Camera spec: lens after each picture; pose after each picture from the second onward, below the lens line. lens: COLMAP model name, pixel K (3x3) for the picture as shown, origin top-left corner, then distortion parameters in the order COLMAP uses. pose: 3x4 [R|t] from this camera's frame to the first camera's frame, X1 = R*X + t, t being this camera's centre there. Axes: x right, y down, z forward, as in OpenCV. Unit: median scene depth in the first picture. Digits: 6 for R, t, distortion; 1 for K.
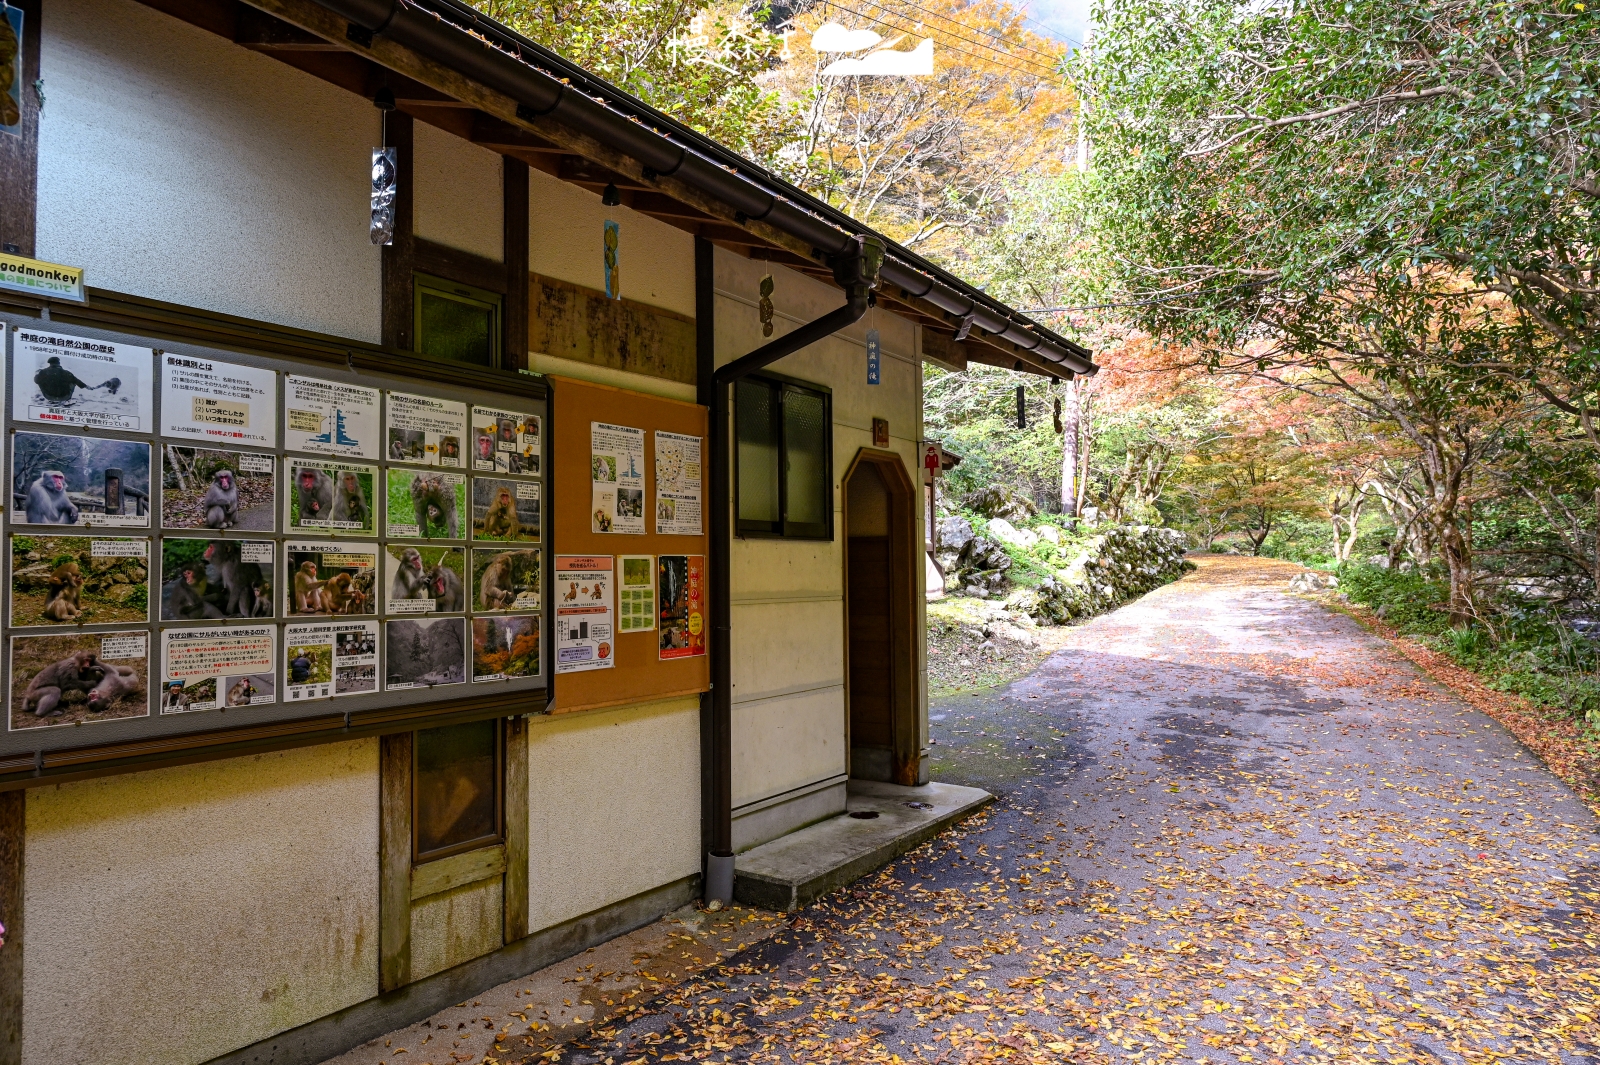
lens RADIAL K [[1080.5, 0, 807.6], [0, 1080.5, 535.1], [0, 0, 1]] dist [-0.004504, 0.001426]
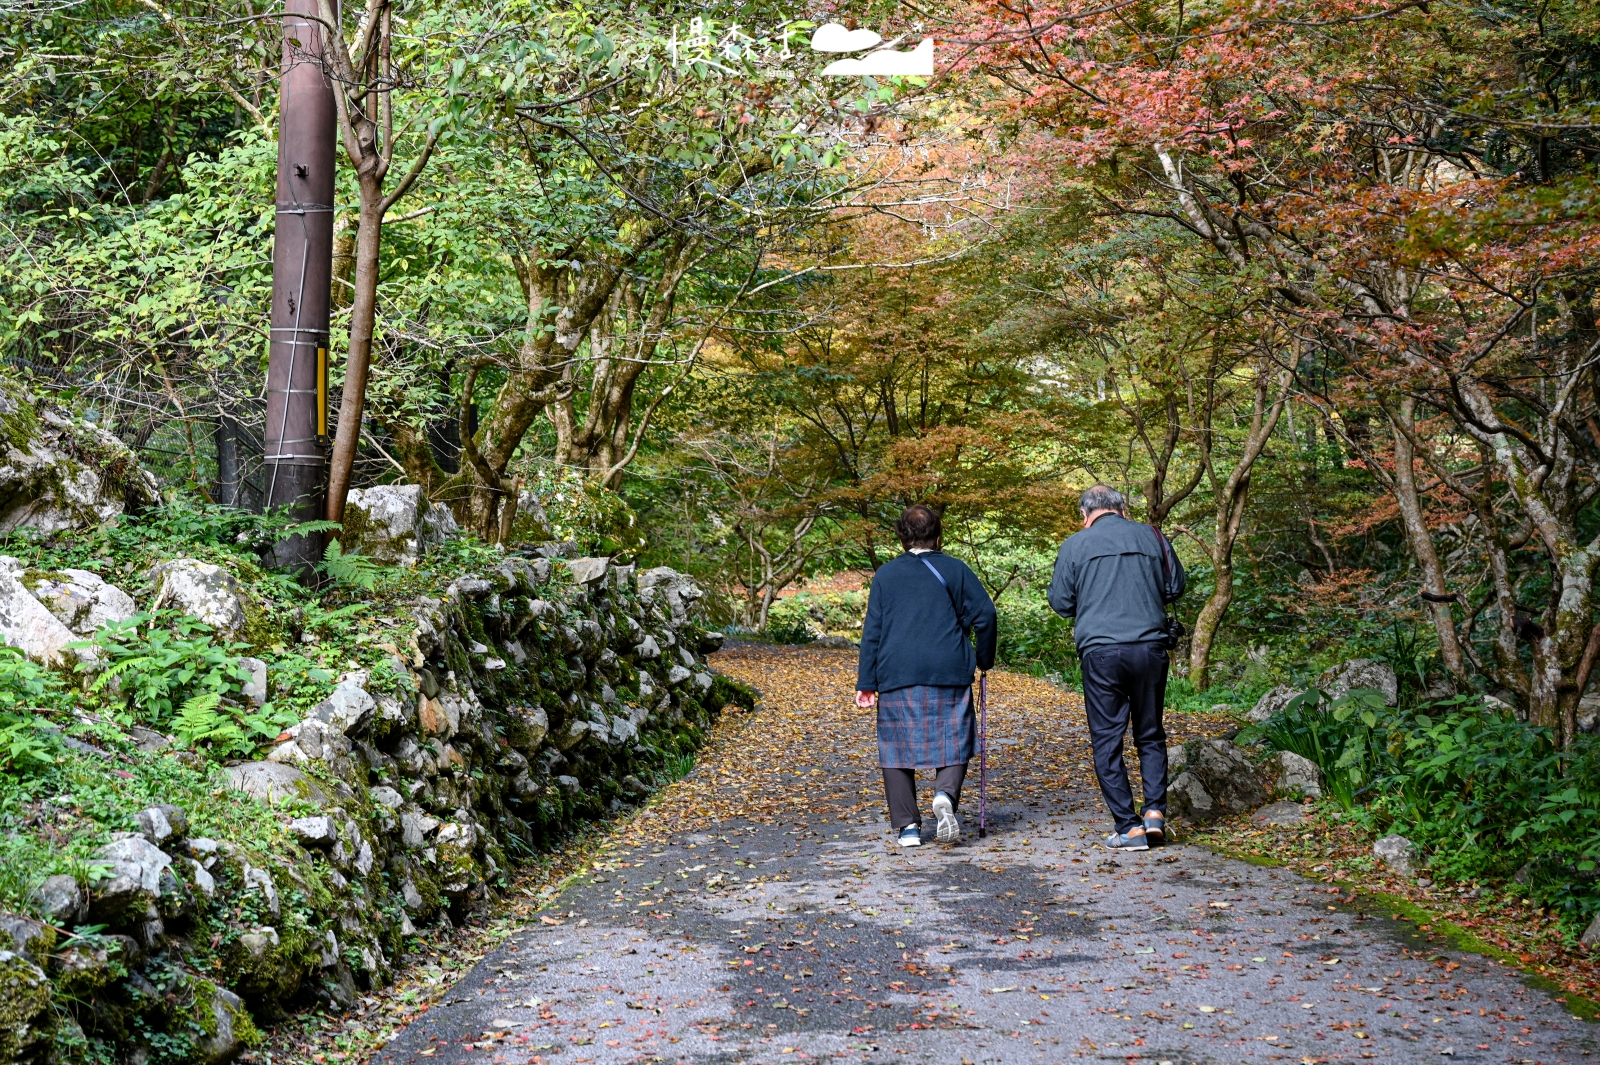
lens RADIAL K [[2800.8, 0, 801.1], [0, 2800.8, 535.1], [0, 0, 1]] dist [-0.033991, 0.000000]
pose [[0.925836, 0.005973, 0.377879, 0.106075], [0.000378, 0.999860, -0.016731, -0.002799], [-0.377926, 0.015633, 0.925704, 0.368316]]
